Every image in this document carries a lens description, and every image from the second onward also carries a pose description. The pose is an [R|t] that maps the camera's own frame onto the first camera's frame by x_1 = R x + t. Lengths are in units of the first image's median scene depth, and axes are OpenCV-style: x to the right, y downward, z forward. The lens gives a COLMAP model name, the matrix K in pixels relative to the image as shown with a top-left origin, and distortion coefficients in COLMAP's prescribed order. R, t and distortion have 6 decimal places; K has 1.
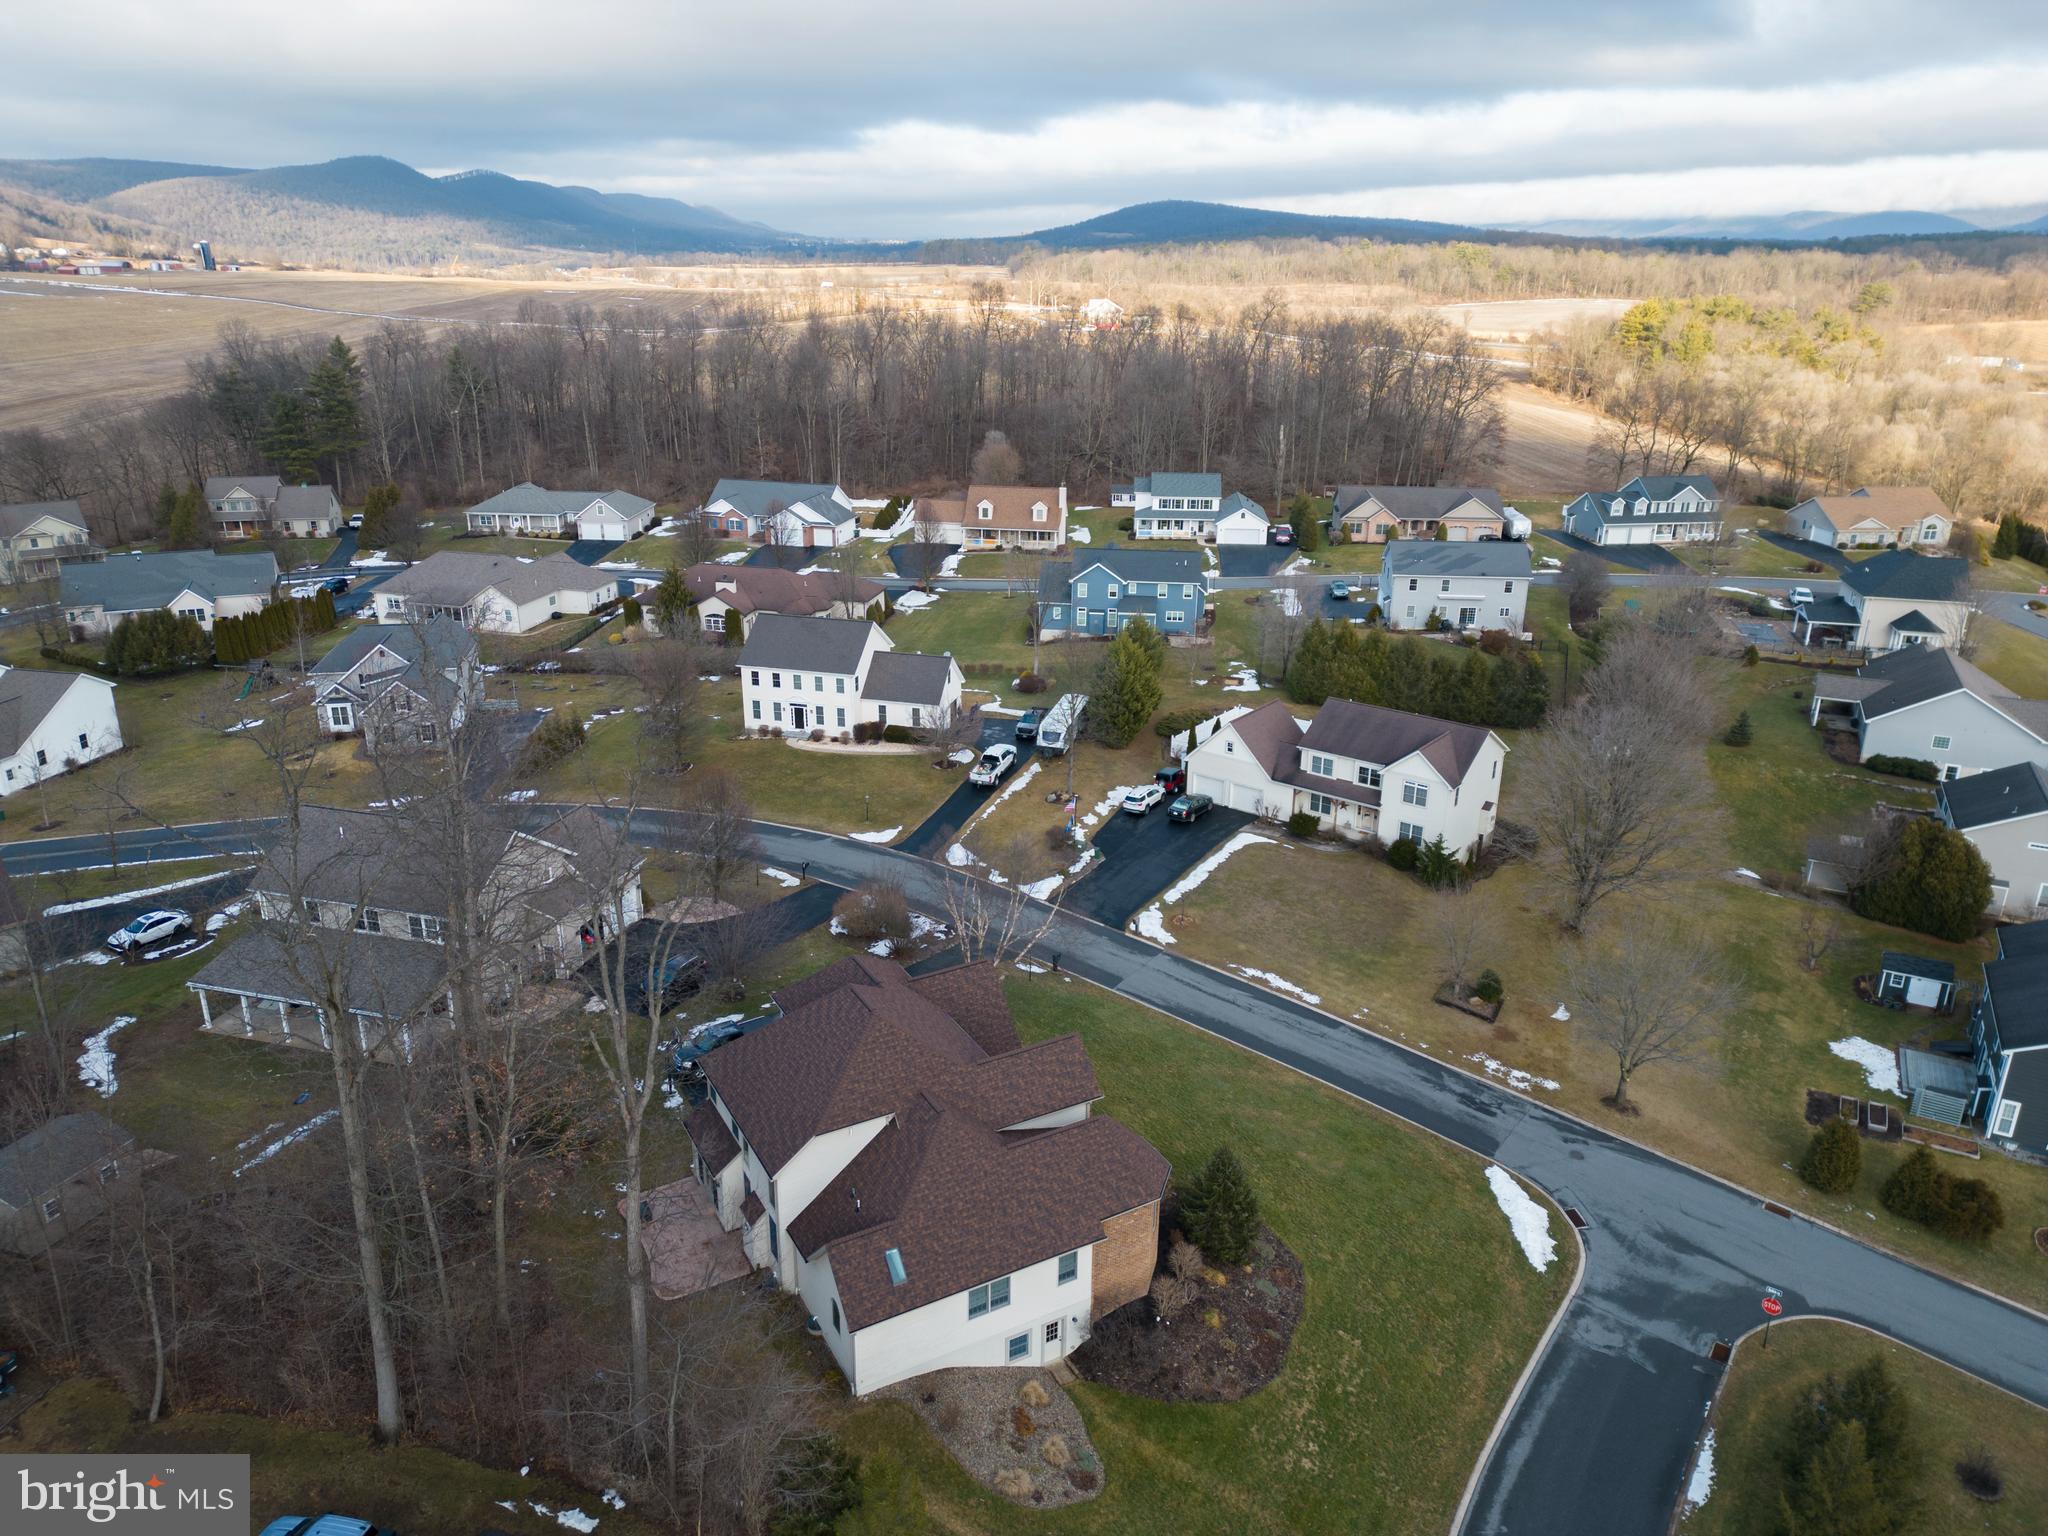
lens RADIAL K [[1420.3, 0, 1029.3], [0, 1420.3, 748.7], [0, 0, 1]] dist [0.103249, -0.116098]
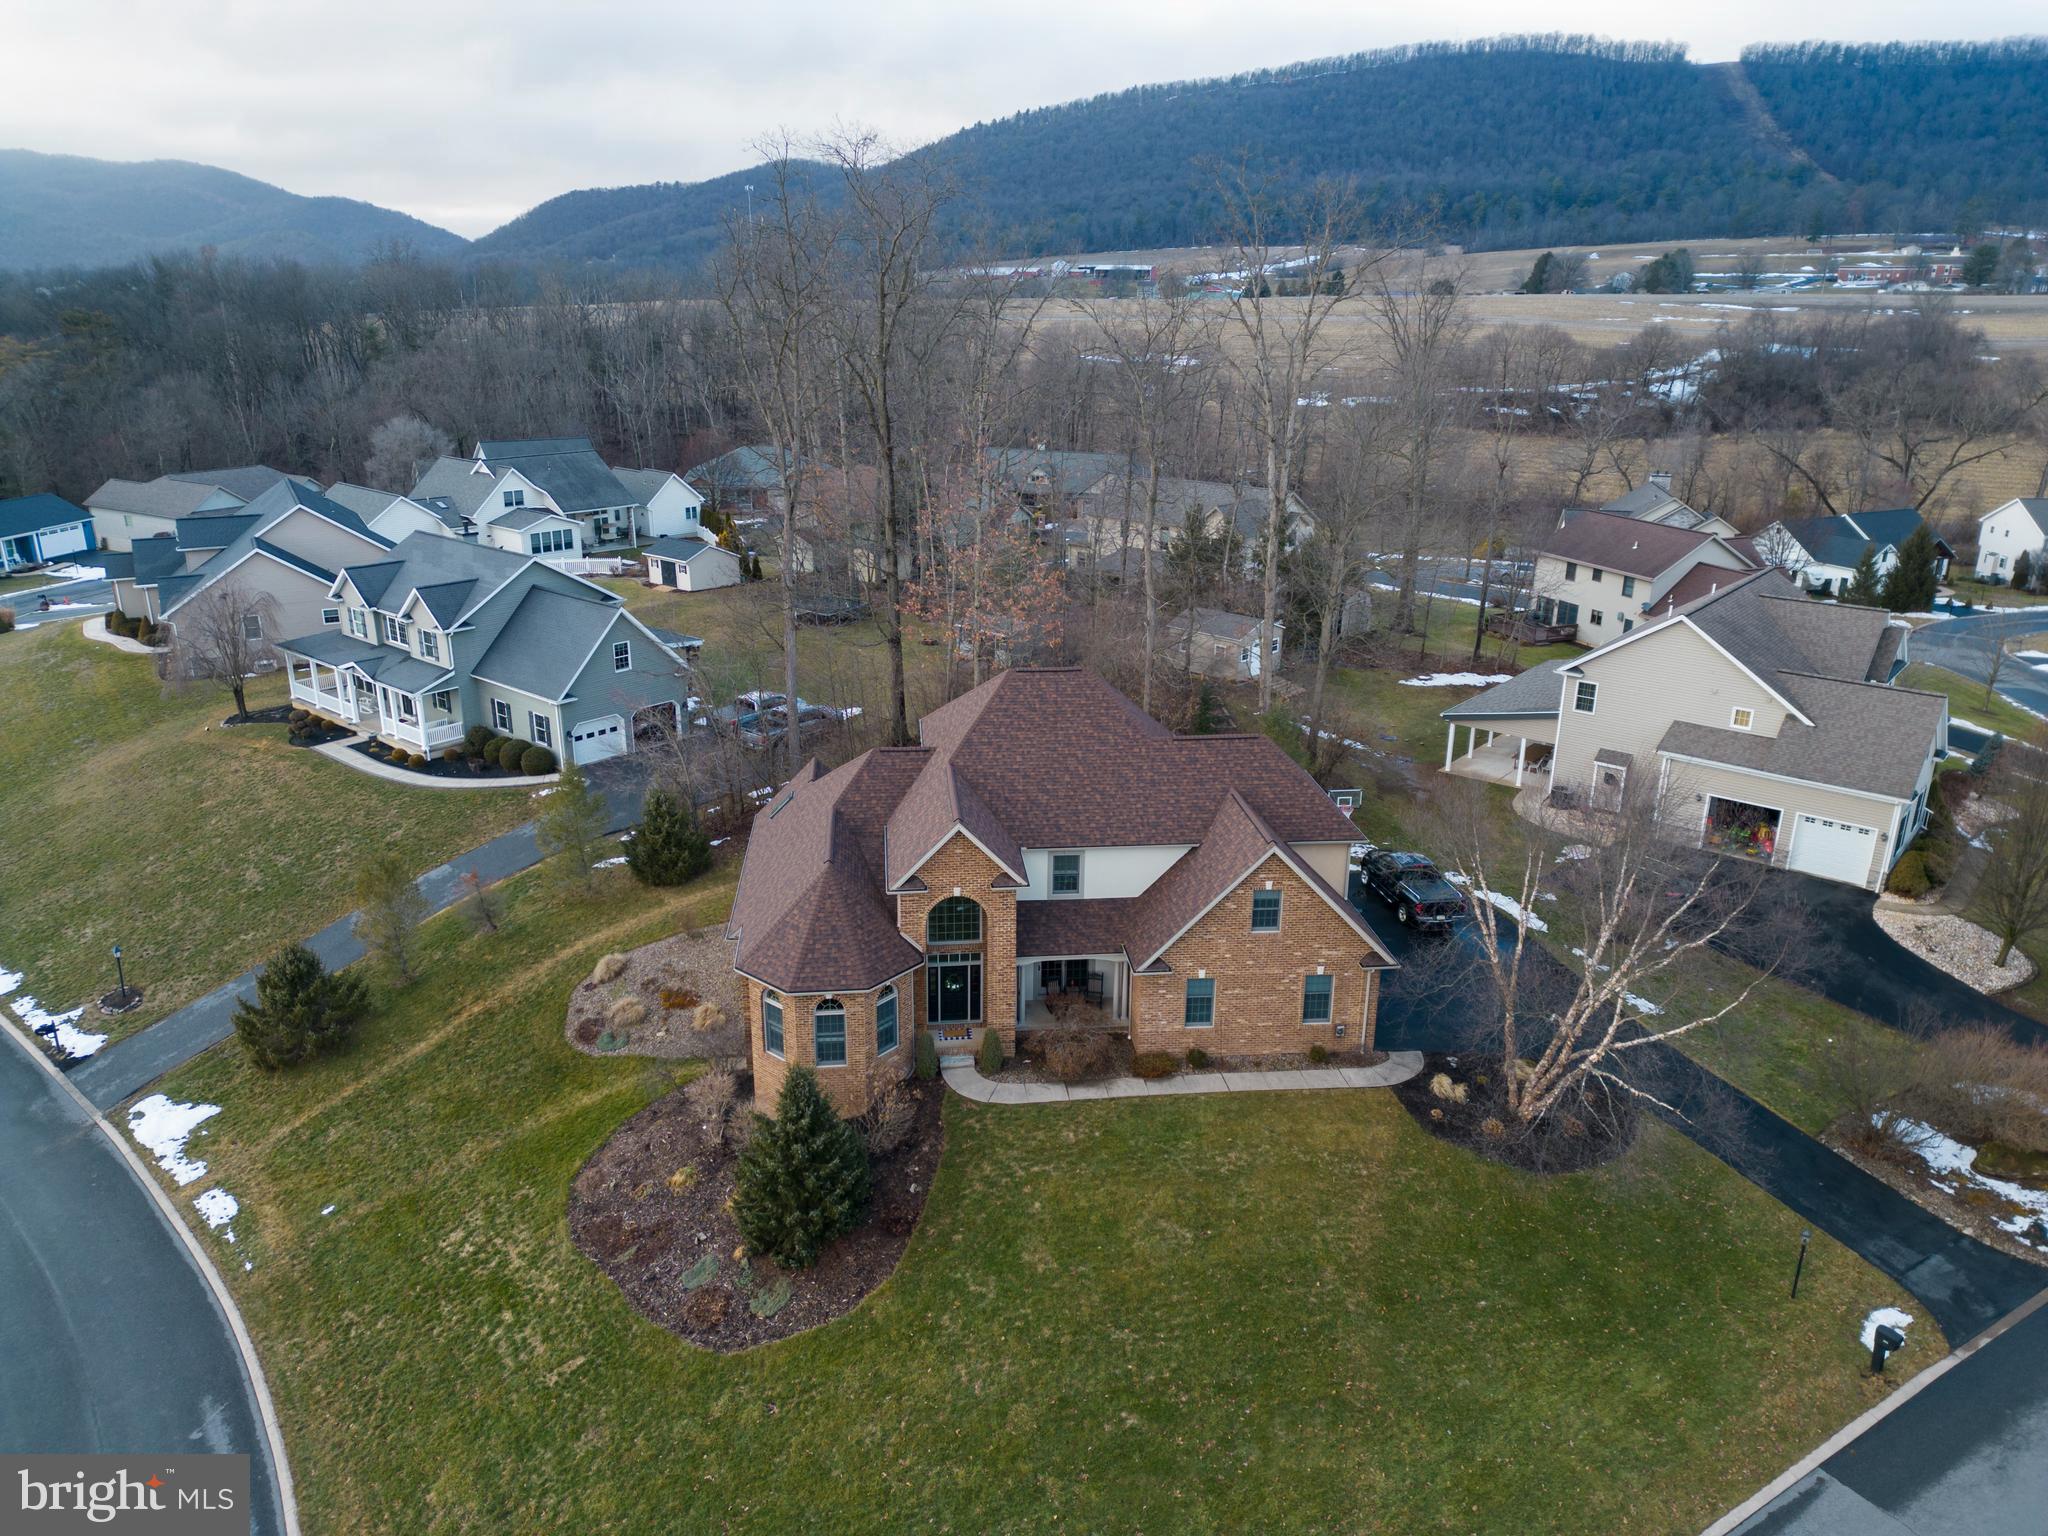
lens RADIAL K [[1420.3, 0, 1029.3], [0, 1420.3, 748.7], [0, 0, 1]] dist [0.103249, -0.116098]
pose [[-0.399341, 0.273275, -0.875127, 0.406071], [-0.317512, 0.854246, 0.411643, -0.076085], [0.860065, 0.442250, -0.254367, 0.821623]]
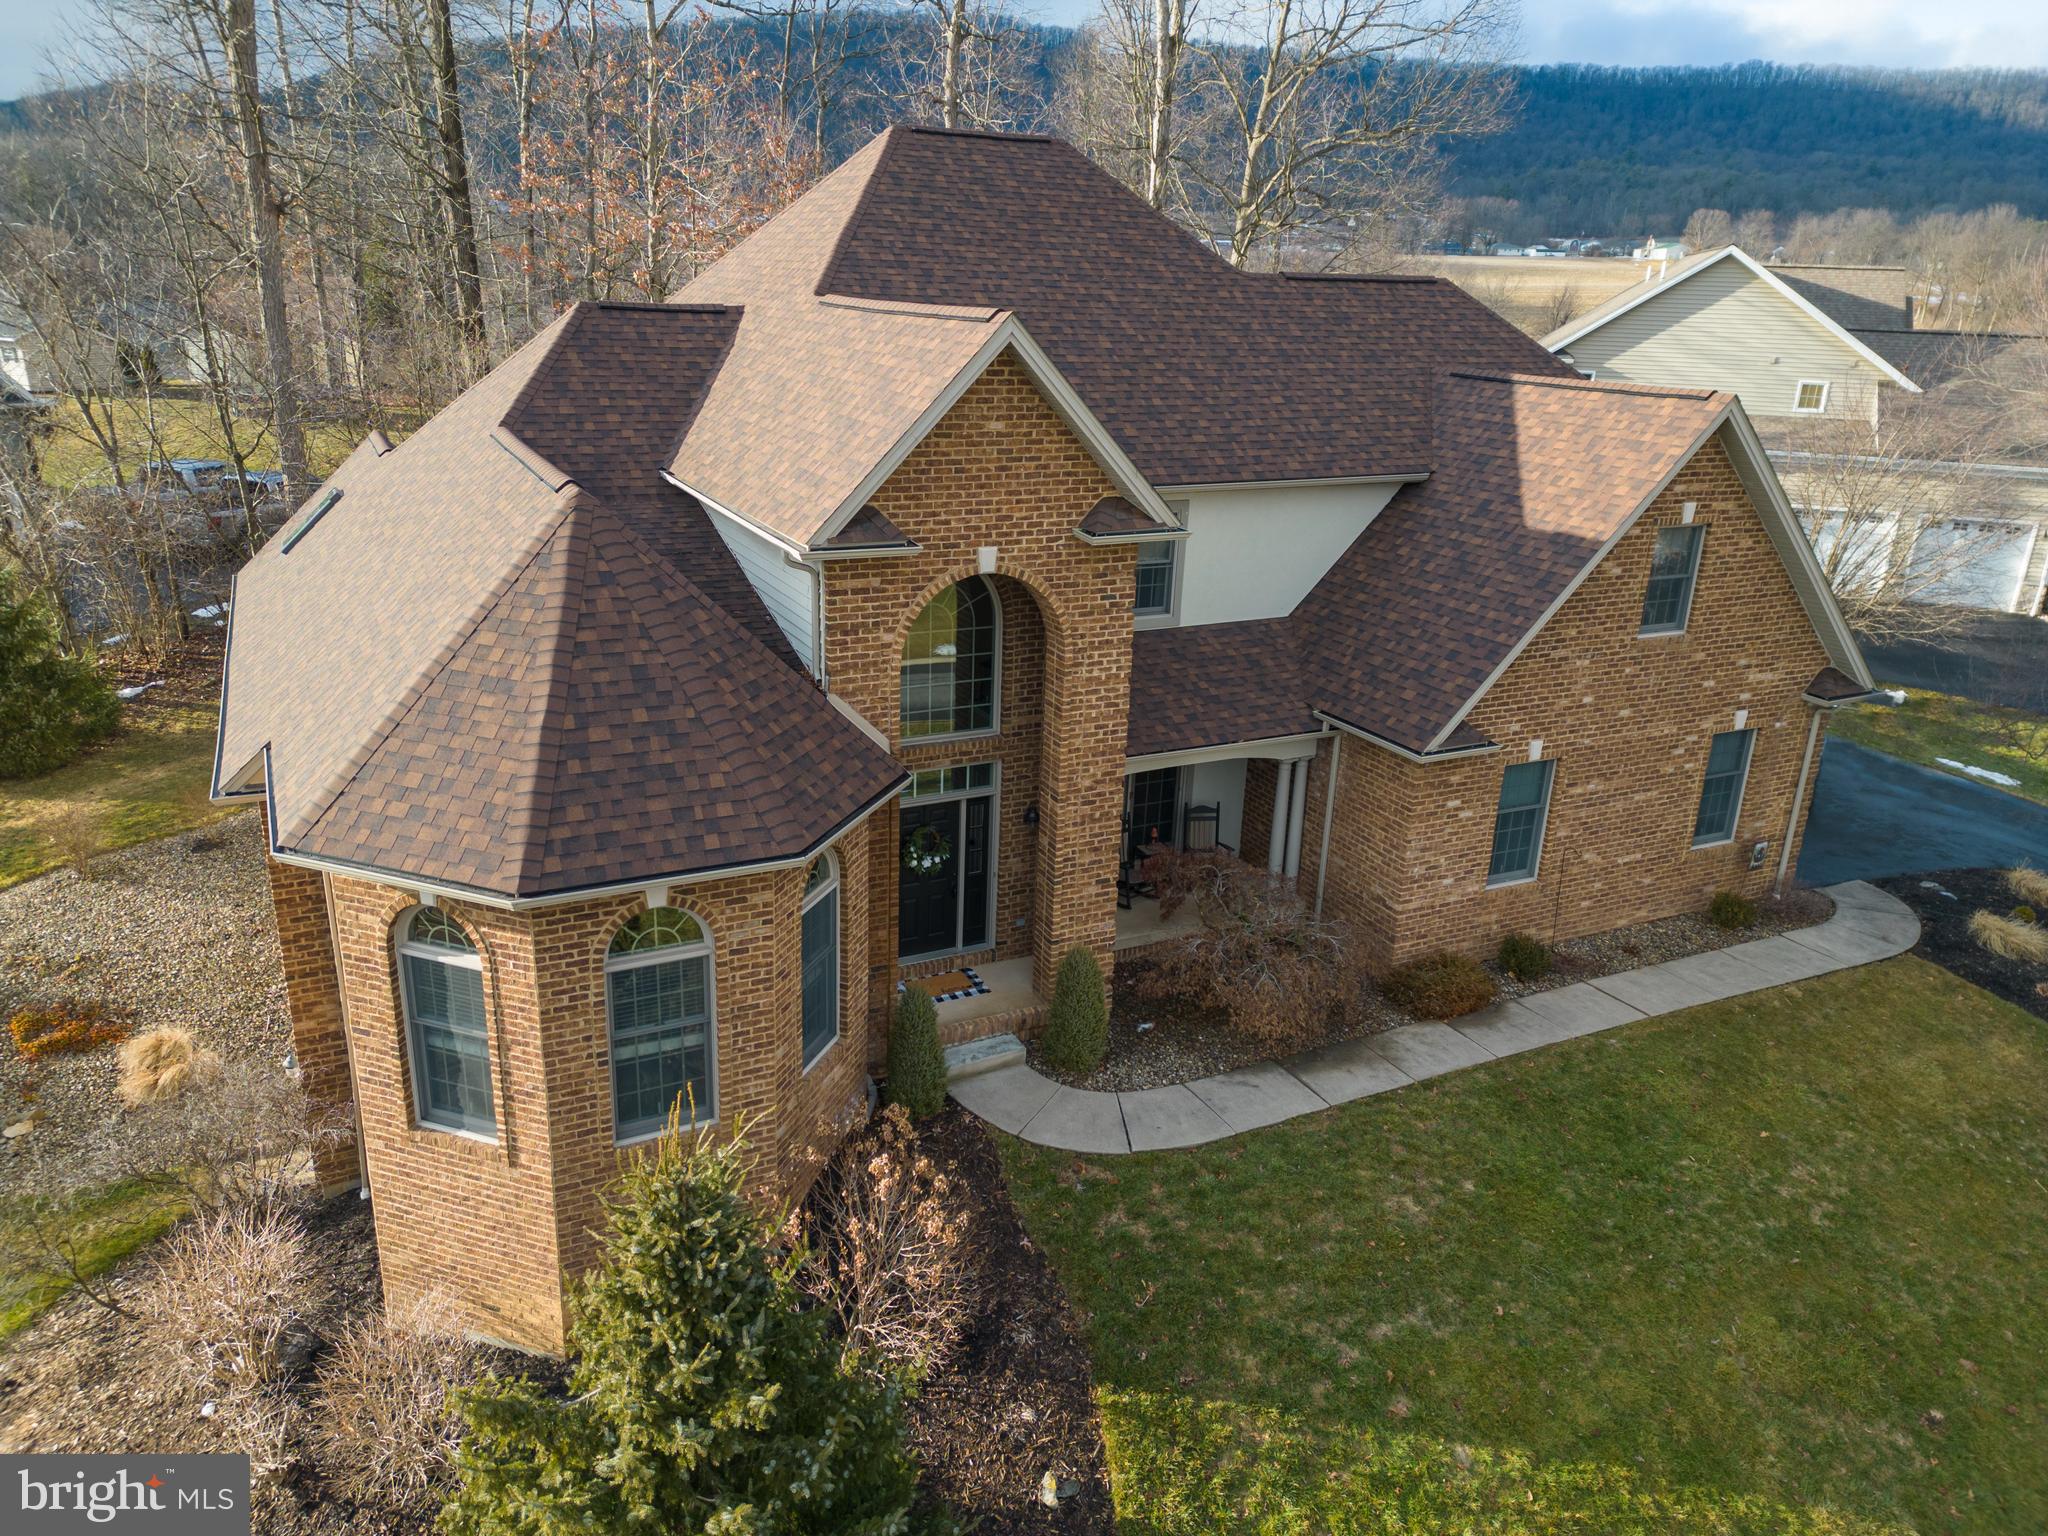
lens RADIAL K [[1420.5, 0, 1026.1], [0, 1420.5, 761.8], [0, 0, 1]] dist [0.072664, -0.059307]
pose [[-0.050867, 0.313657, -0.948173, 0.176381], [-0.364151, 0.878215, 0.310051, 0.132870], [0.929950, 0.361050, 0.069546, 0.704541]]
